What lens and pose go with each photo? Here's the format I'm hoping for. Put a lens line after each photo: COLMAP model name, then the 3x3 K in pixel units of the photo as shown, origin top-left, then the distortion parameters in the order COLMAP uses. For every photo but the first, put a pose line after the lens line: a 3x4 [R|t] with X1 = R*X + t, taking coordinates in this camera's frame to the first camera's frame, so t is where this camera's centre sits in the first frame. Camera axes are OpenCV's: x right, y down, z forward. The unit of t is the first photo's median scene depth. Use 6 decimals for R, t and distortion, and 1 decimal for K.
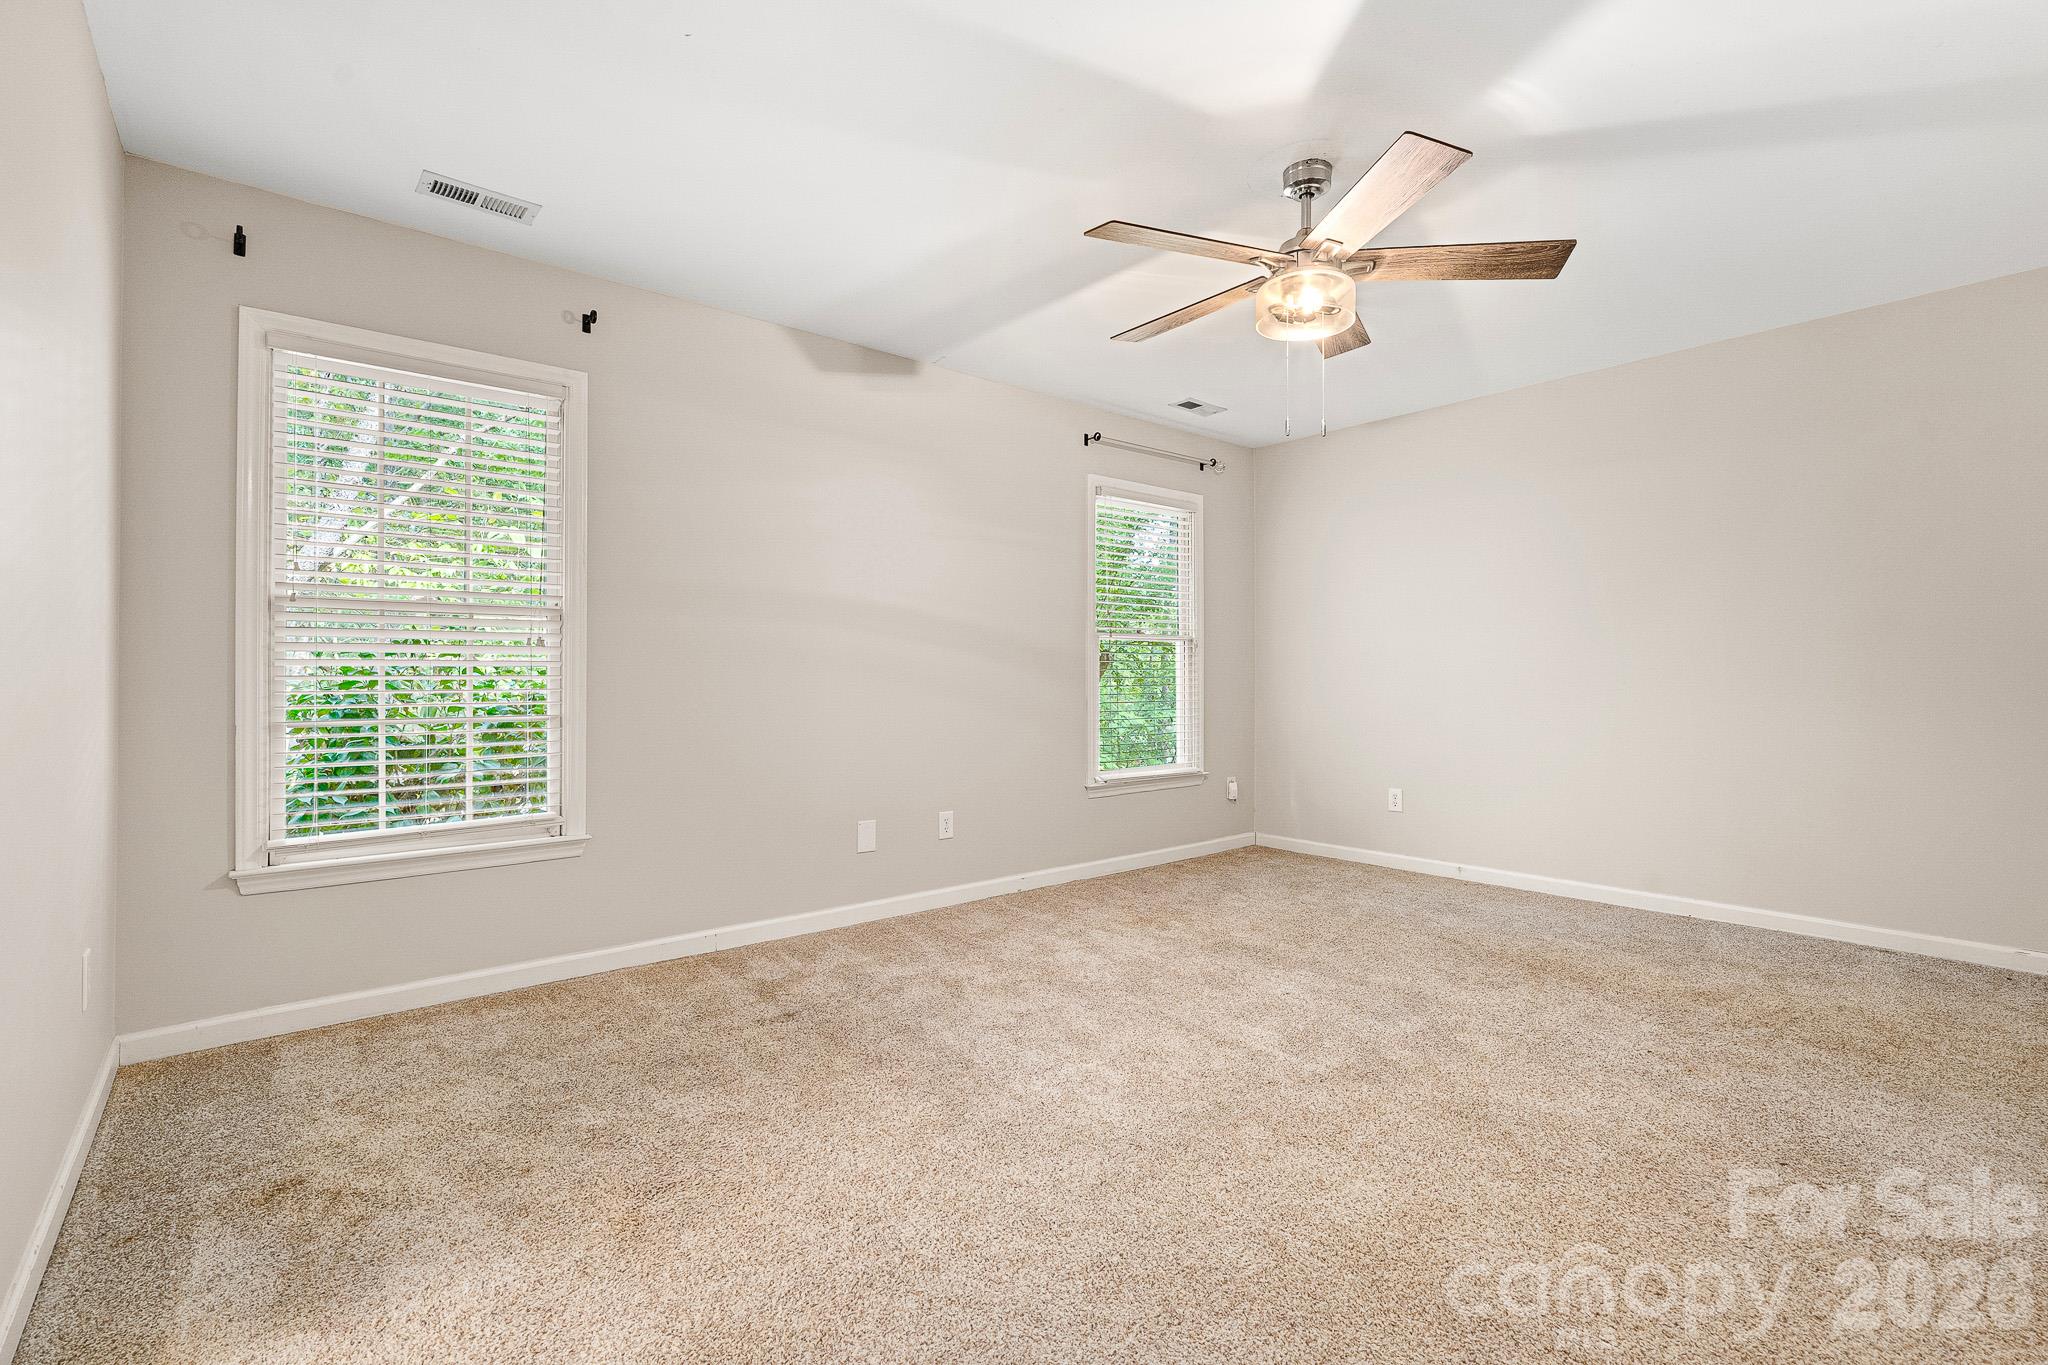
lens RADIAL K [[926.4, 0, 1041.4], [0, 926.4, 673.0], [0, 0, 1]] dist [-0.006168, 0.002976]
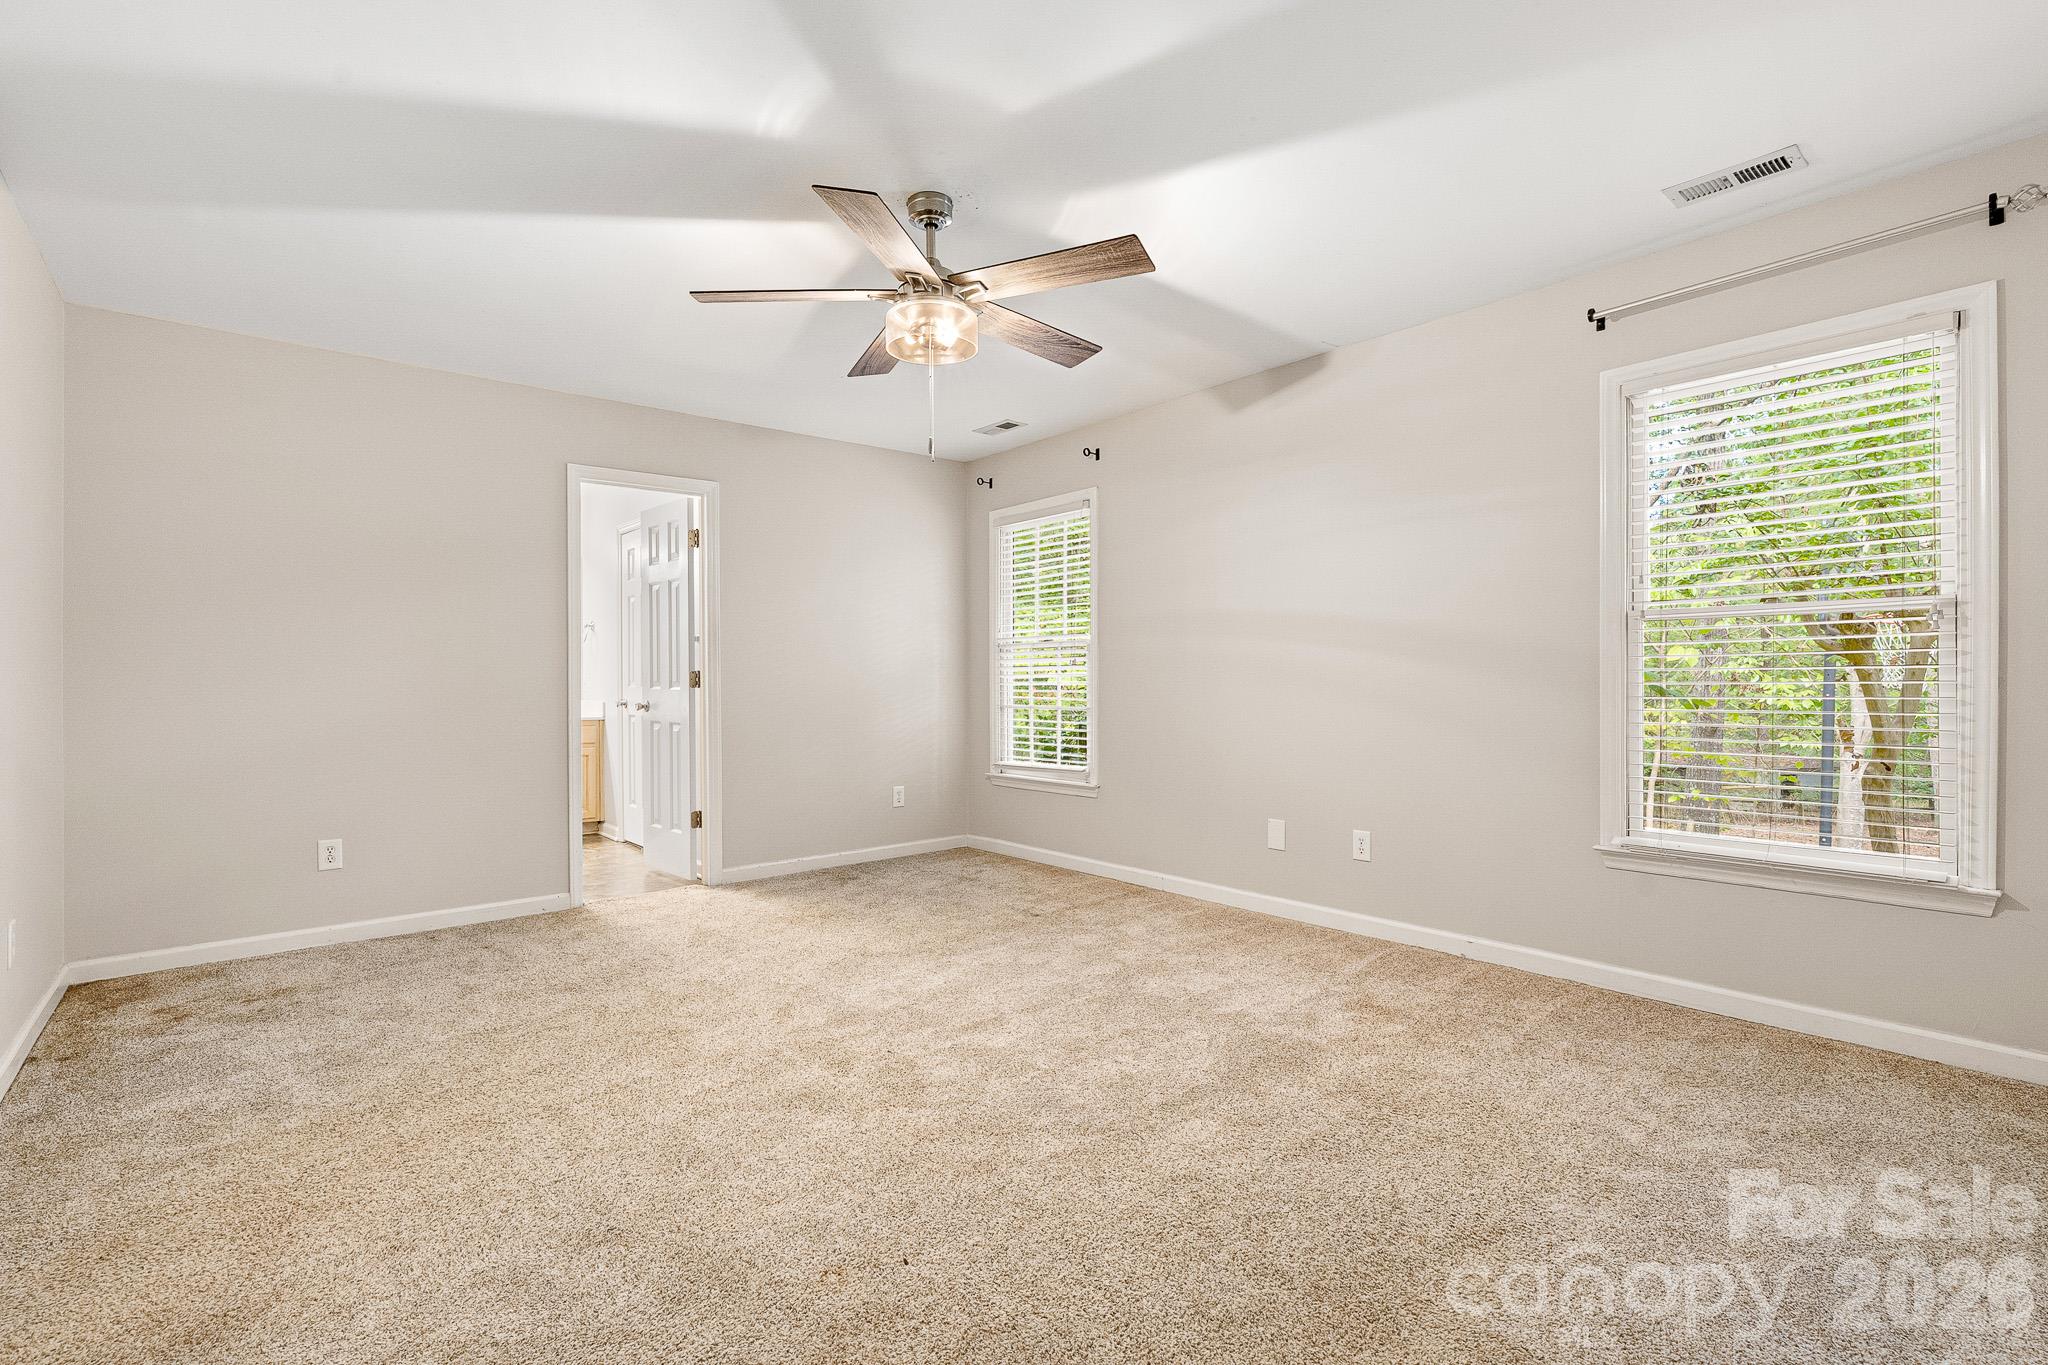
lens RADIAL K [[926.4, 0, 1042.2], [0, 926.4, 687.4], [0, 0, 1]] dist [-0.006168, 0.002976]
pose [[0.007225, 0.003453, -0.999968, 0.934124], [0.003435, 0.999988, 0.003478, 0.005952], [0.999968, -0.003460, 0.007213, 0.793965]]
